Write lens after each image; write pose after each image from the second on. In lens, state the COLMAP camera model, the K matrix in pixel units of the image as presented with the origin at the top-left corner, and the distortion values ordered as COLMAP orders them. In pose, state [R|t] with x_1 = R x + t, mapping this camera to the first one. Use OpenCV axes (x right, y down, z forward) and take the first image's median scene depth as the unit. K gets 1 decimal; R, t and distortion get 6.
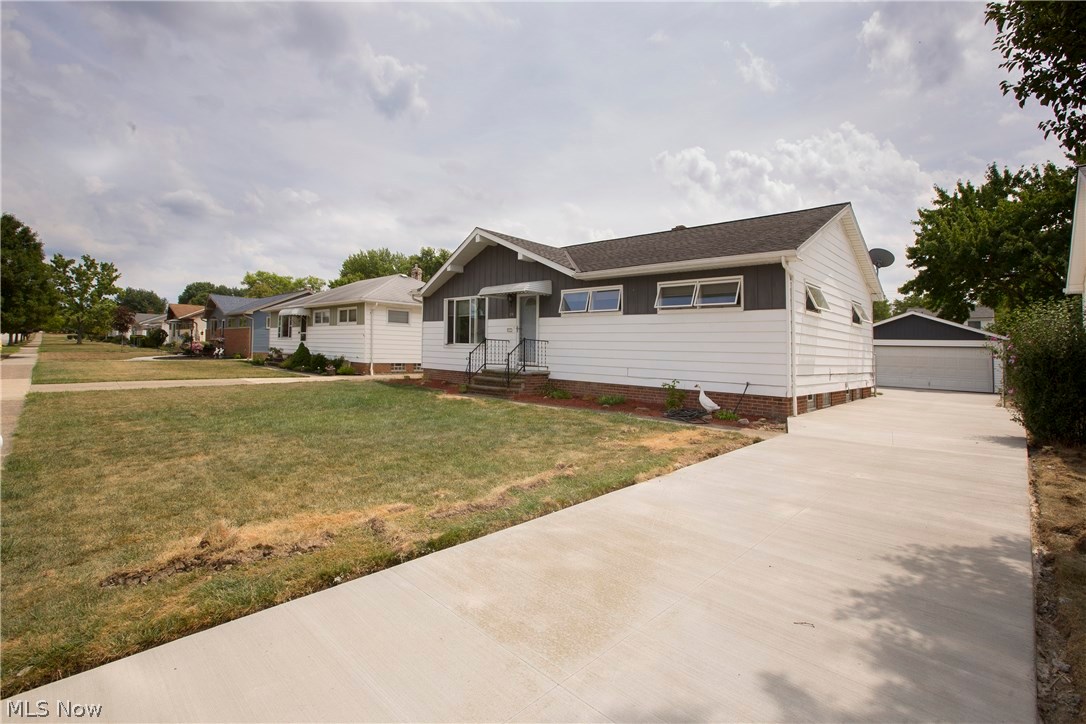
lens RADIAL K [[504.6, 0, 543.0], [0, 504.6, 362.0], [0, 0, 1]] dist [0.010711, 0.000333]
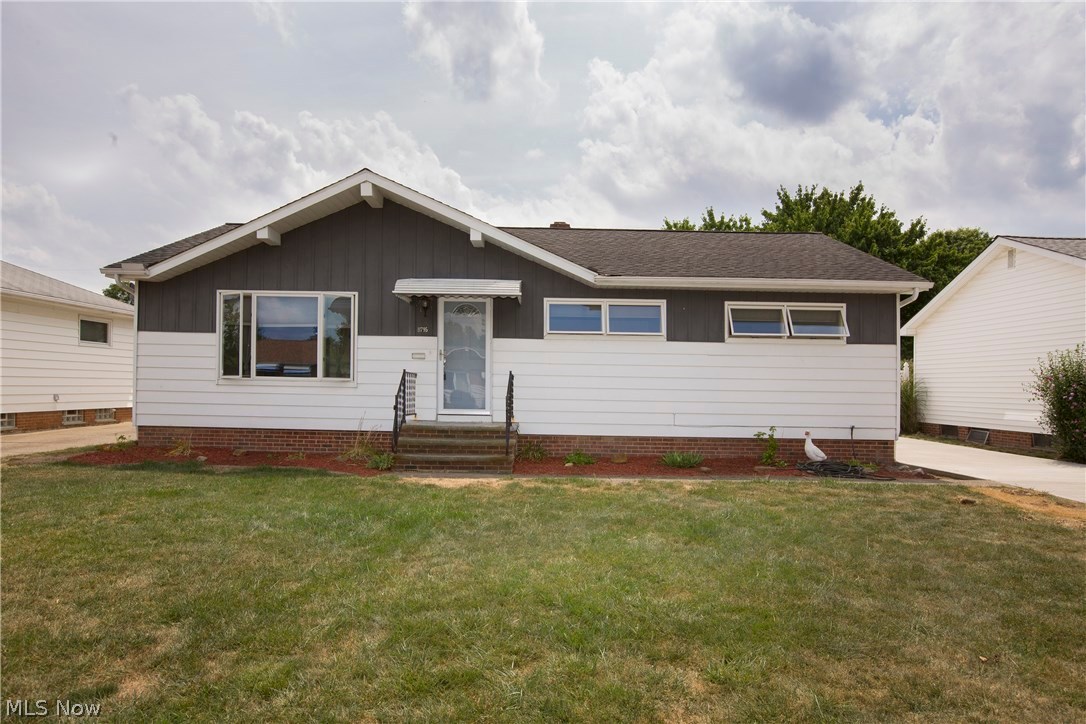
lens RADIAL K [[659.5, 0, 538.9], [0, 659.5, 397.4], [0, 0, 1]] dist [-0.031114, -0.000839]
pose [[0.724537, -0.025650, 0.688759, -0.530601], [0.019480, 0.999670, 0.016736, -0.026710], [-0.688961, 0.001291, 0.724797, 0.372262]]
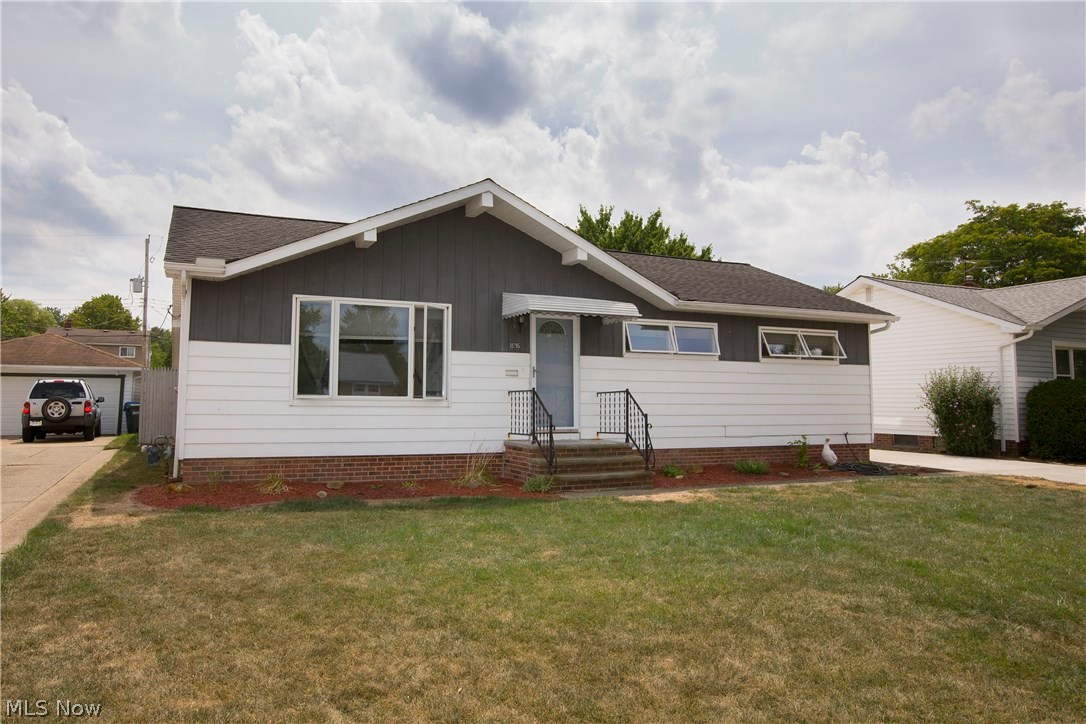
lens RADIAL K [[759.9, 0, 445.7], [0, 759.9, 360.7], [0, 0, 1]] dist [-0.022894, 0.000466]
pose [[0.378693, 0.021171, 0.925280, -0.947562], [0.025722, 0.999111, -0.033388, -0.053972], [-0.925165, 0.036444, 0.377812, 0.799874]]
